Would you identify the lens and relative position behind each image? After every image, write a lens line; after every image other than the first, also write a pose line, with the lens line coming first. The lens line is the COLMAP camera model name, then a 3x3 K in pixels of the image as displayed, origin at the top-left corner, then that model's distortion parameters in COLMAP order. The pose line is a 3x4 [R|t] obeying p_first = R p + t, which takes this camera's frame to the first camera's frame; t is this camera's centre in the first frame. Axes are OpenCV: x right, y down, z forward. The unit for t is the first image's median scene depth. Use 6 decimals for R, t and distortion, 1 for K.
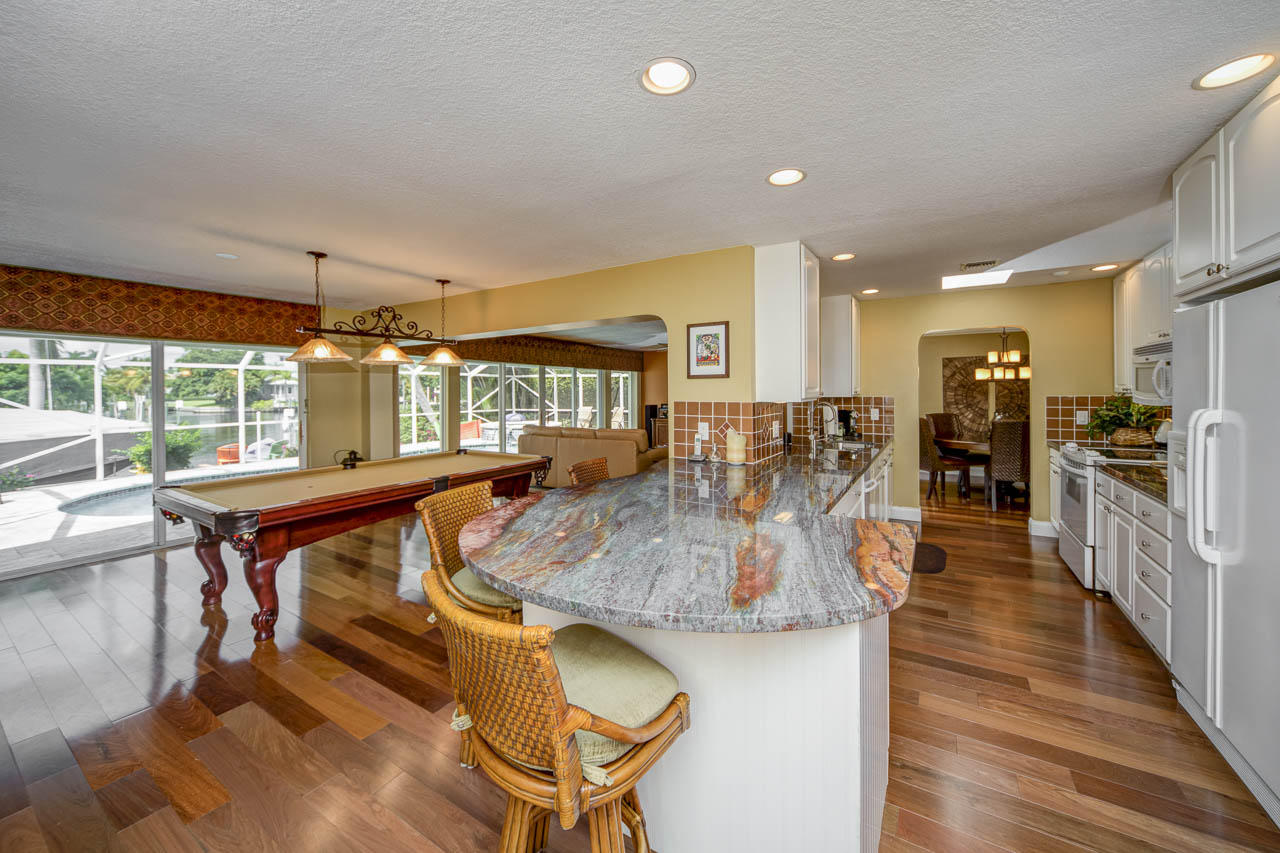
lens RADIAL K [[485.9, 0, 648.0], [0, 485.9, 391.6], [0, 0, 1]] dist [0.000584, -0.000002]
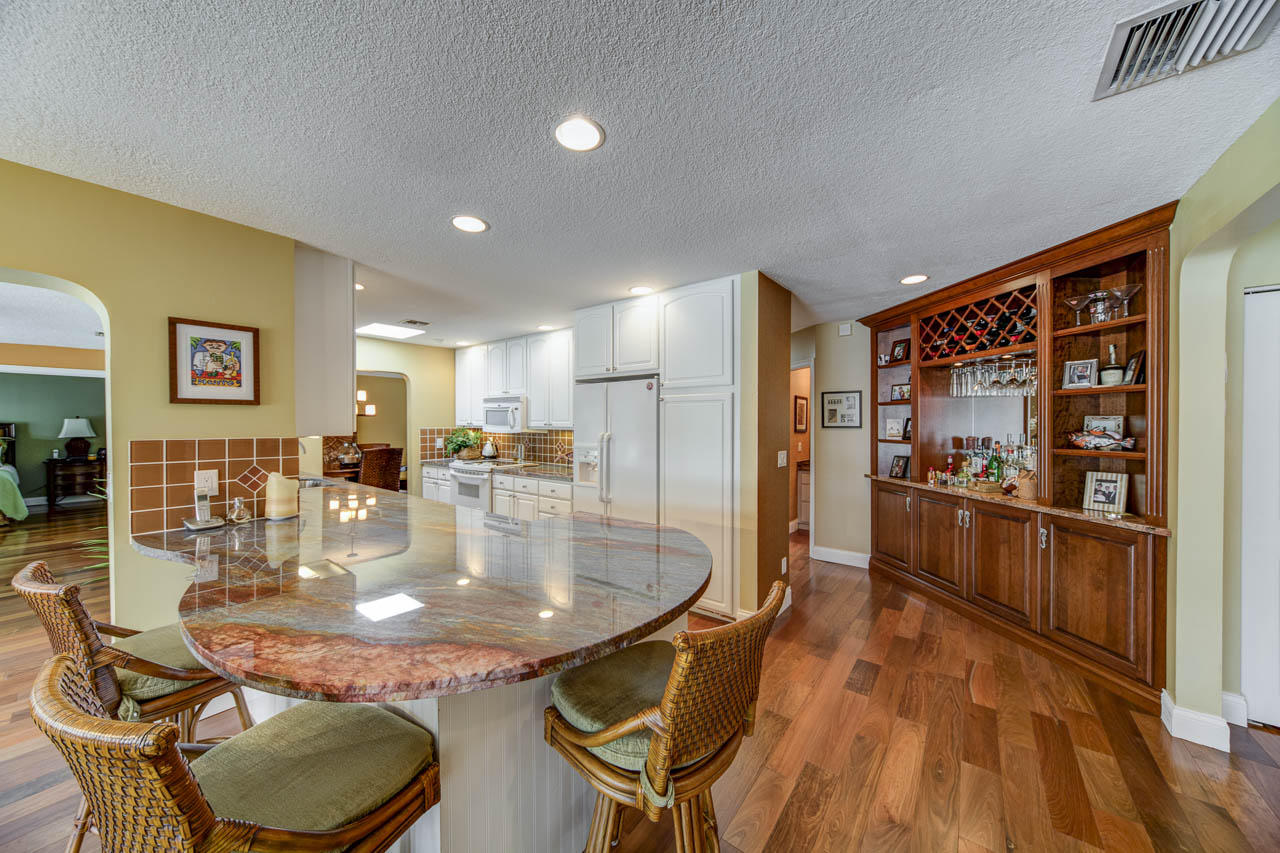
lens RADIAL K [[440.9, 0, 637.0], [0, 440.9, 425.3], [0, 0, 1]] dist [-0.001687, -0.000139]
pose [[0.114070, -0.000051, 0.993473, -0.419966], [0.002623, 0.999997, -0.000250, 0.003445], [-0.993469, 0.002634, 0.114070, 0.340351]]
